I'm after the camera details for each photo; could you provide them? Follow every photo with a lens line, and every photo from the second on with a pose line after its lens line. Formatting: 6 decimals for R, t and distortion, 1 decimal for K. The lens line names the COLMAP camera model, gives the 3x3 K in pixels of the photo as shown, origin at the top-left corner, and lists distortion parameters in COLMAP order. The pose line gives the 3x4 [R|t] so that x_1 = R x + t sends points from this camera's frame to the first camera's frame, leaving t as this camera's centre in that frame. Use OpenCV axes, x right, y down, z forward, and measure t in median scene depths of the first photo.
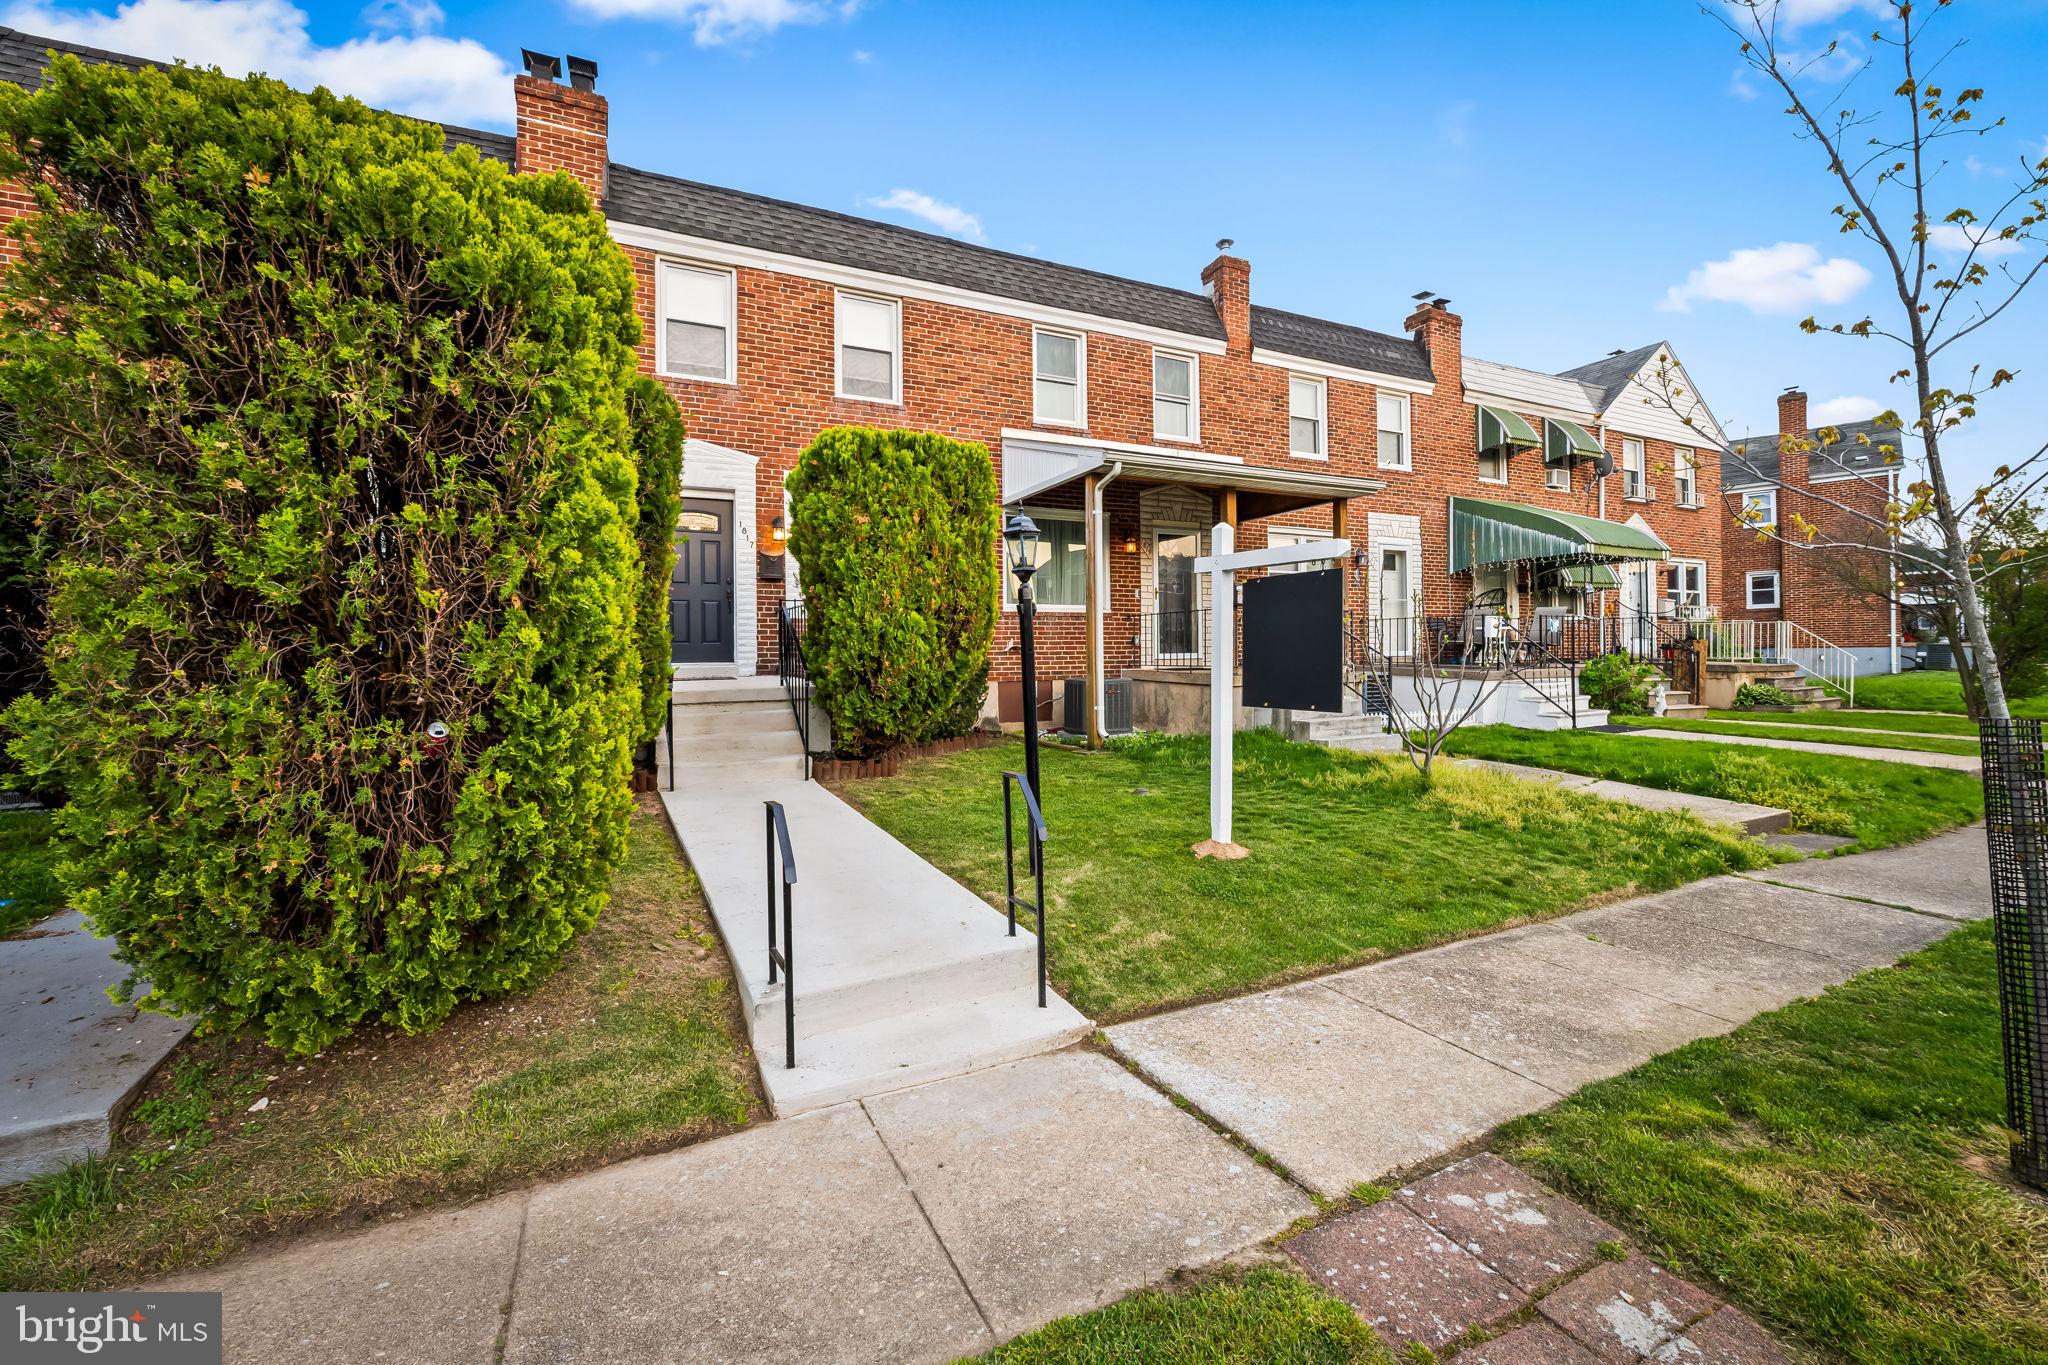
lens RADIAL K [[841.8, 0, 1015.1], [0, 841.8, 645.8], [0, 0, 1]] dist [-0.004491, 0.000244]
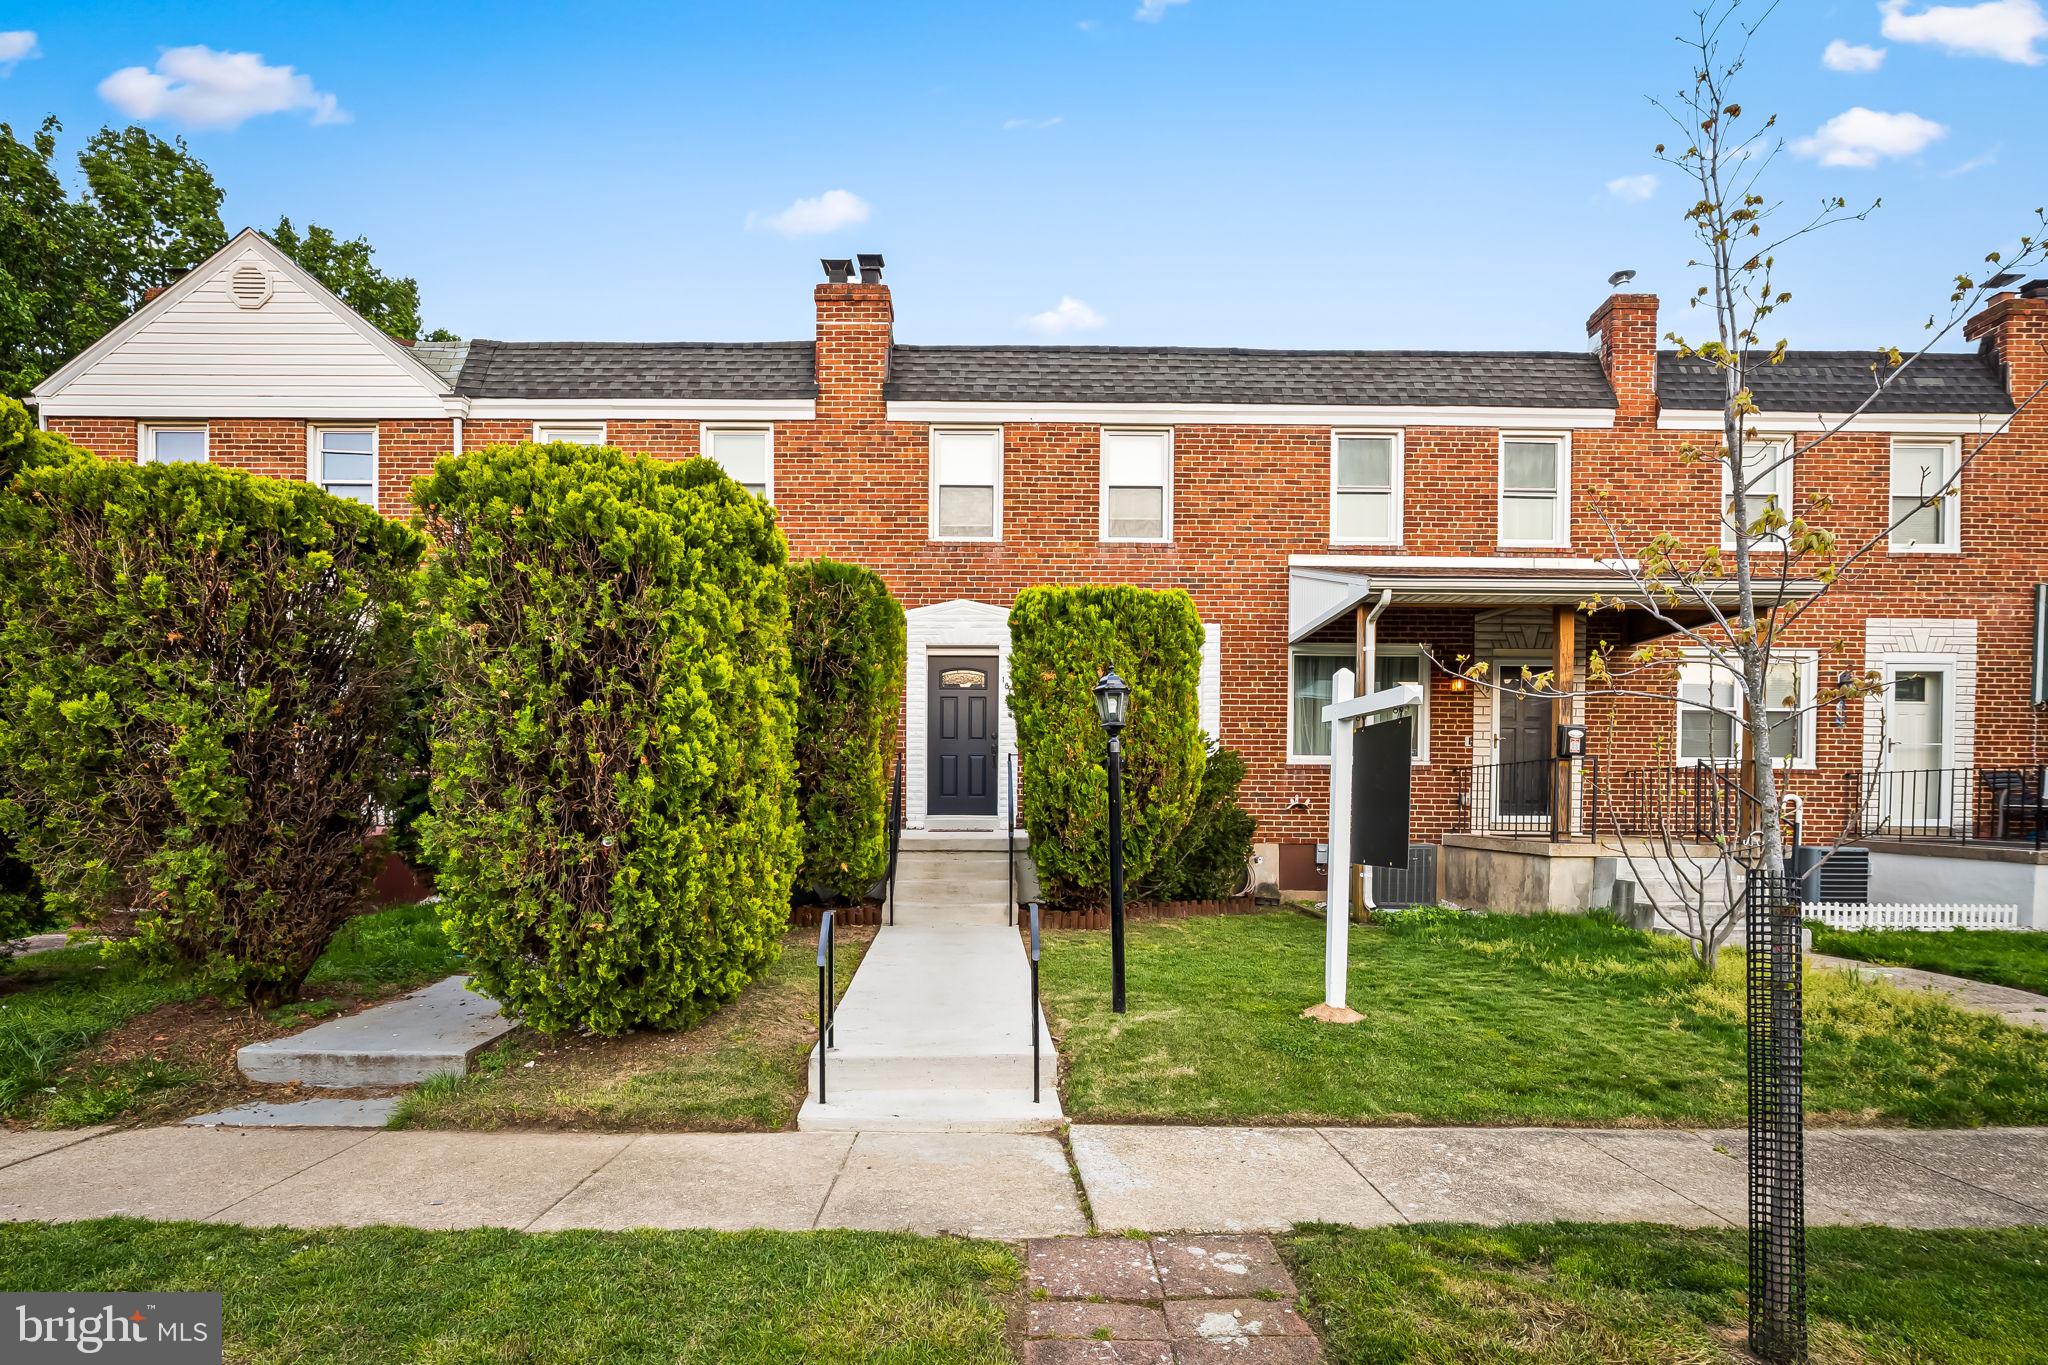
lens RADIAL K [[967.8, 0, 961.8], [0, 967.8, 826.2], [0, 0, 1]] dist [-0.002450, -0.000313]
pose [[0.895457, 0.023109, -0.444548, 0.246662], [-0.013216, 0.999592, 0.025341, 0.005747], [0.444952, -0.016817, 0.895396, -0.114392]]
